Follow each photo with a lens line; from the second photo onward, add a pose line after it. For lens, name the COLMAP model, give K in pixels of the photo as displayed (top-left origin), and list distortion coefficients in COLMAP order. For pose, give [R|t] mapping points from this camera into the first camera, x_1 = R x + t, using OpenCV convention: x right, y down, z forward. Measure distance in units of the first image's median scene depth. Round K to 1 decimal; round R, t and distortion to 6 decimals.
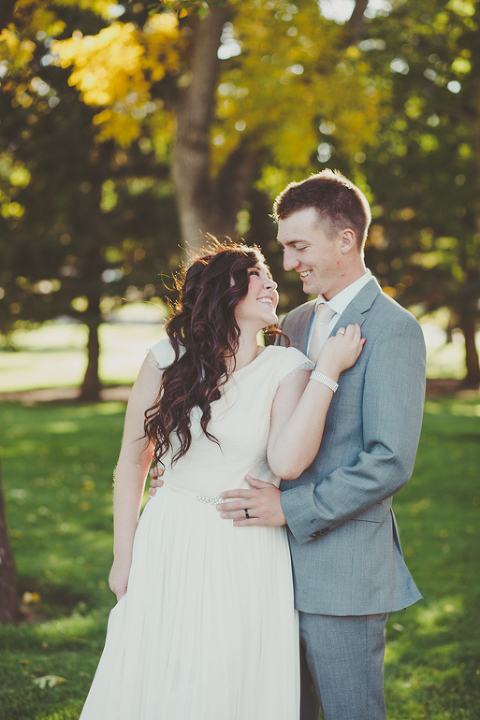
lens RADIAL K [[1719.2, 0, 251.1], [0, 1719.2, 321.5], [0, 0, 1]] dist [-0.106900, 0.000000]
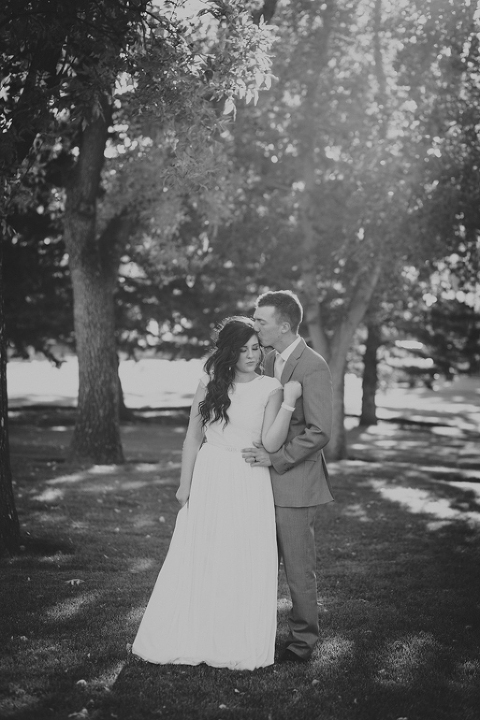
lens RADIAL K [[1719.2, 0, 240.7], [0, 1719.2, 357.8], [0, 0, 1]] dist [-0.106900, 0.000000]
pose [[0.993286, 0.020092, 0.113924, -0.069665], [-0.020144, 0.999797, -0.000703, -0.001364], [-0.113915, -0.001597, 0.993489, -0.285360]]
